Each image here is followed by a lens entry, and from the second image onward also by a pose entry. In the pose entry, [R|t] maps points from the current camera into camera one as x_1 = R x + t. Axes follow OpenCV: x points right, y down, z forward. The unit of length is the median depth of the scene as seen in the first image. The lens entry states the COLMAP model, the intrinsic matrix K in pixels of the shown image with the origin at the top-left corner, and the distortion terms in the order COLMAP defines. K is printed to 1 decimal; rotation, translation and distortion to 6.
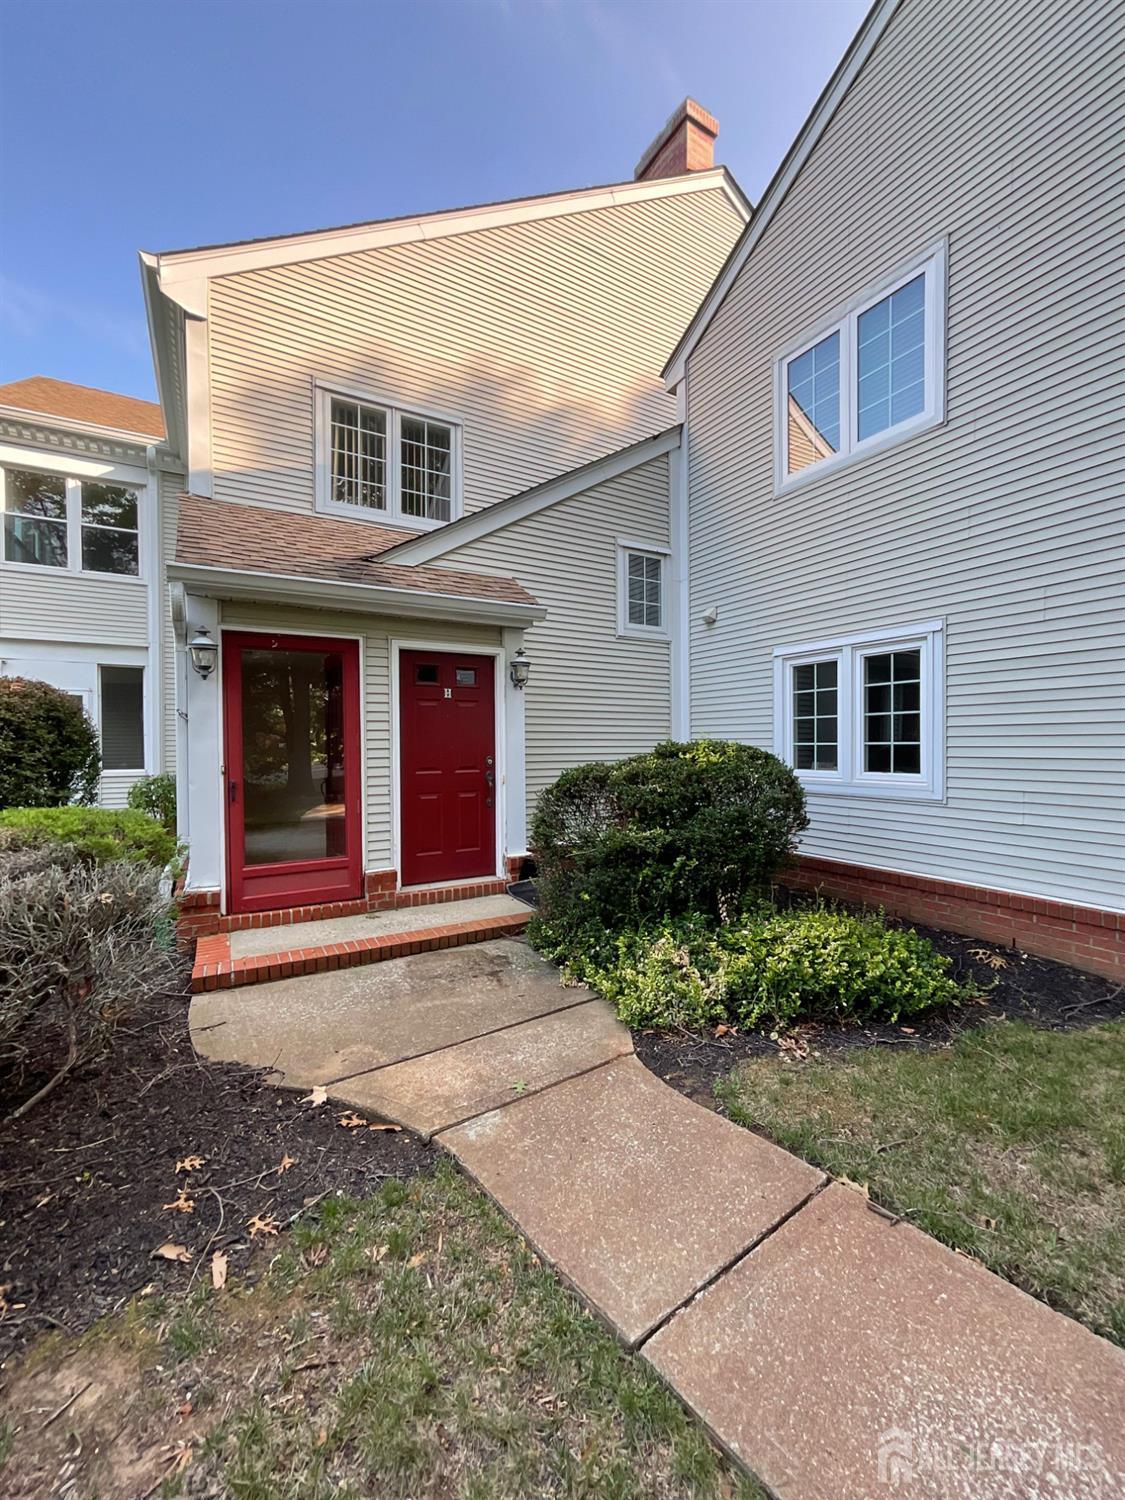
lens RADIAL K [[610.4, 0, 565.7], [0, 610.4, 752.4], [0, 0, 1]] dist [-0.012727, 0.009367]
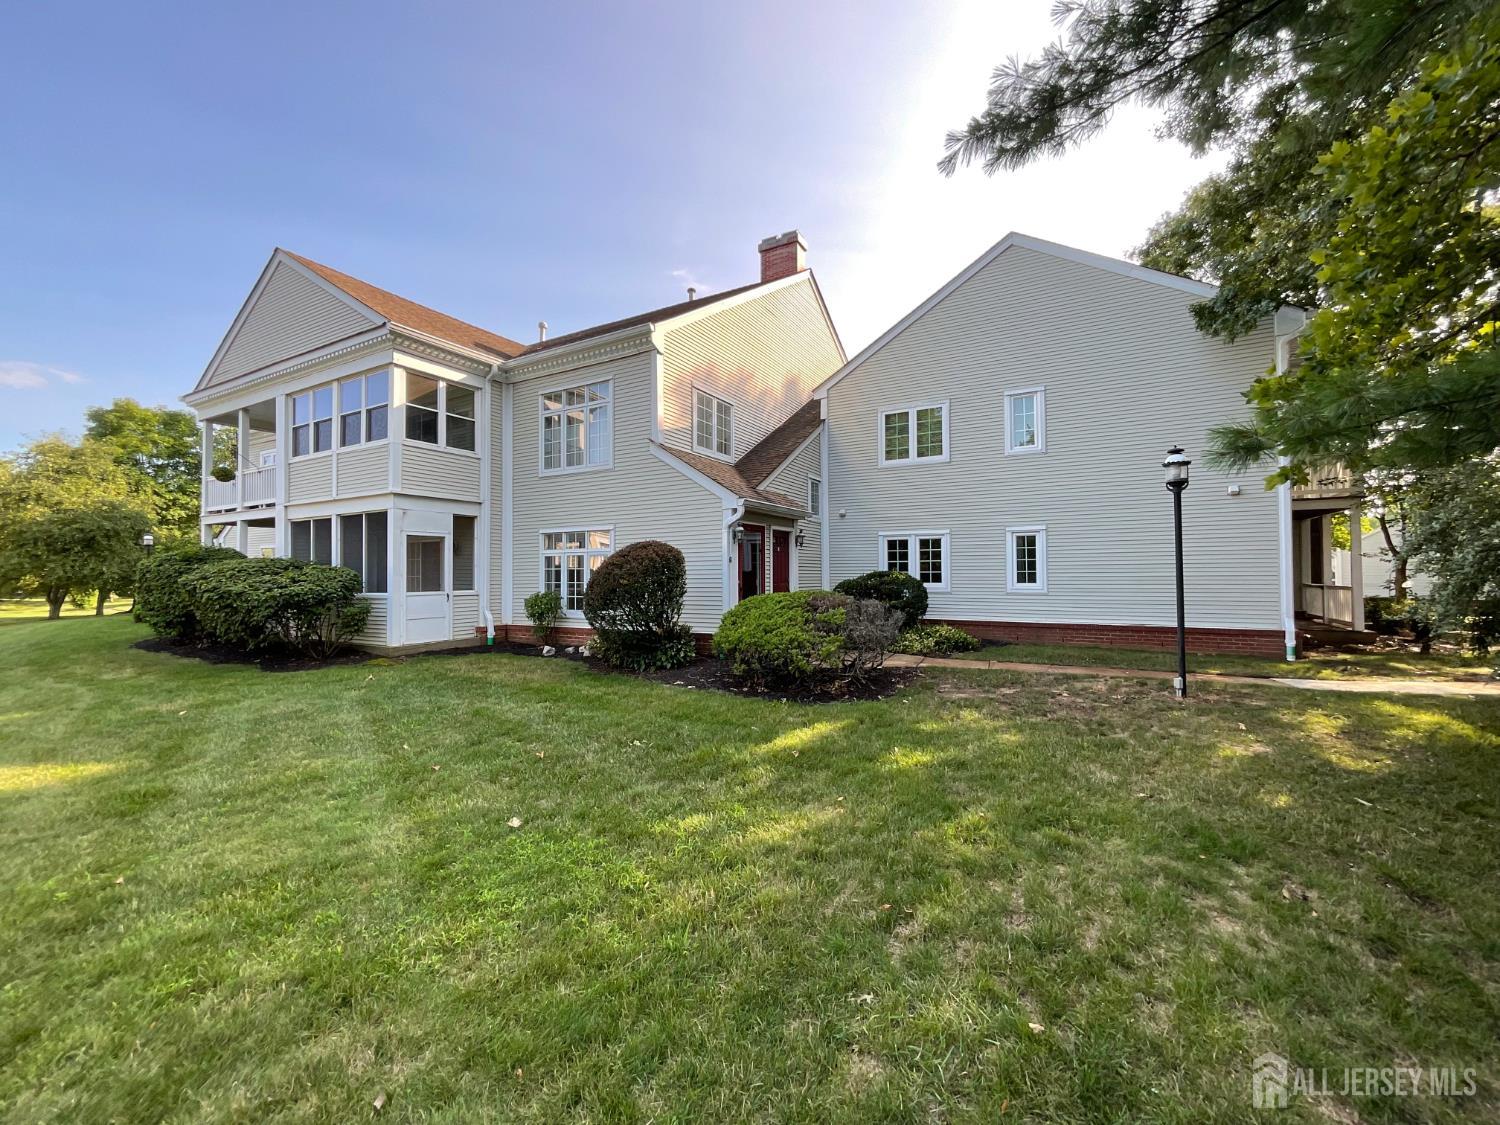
lens RADIAL K [[610.4, 0, 753.7], [0, 610.4, 565.1], [0, 0, 1]] dist [-0.012727, 0.009367]
pose [[0.862797, 0.010722, 0.505436, -1.179729], [0.005354, 0.999525, -0.030343, 0.024171], [-0.505522, 0.028886, 0.862330, -0.729123]]
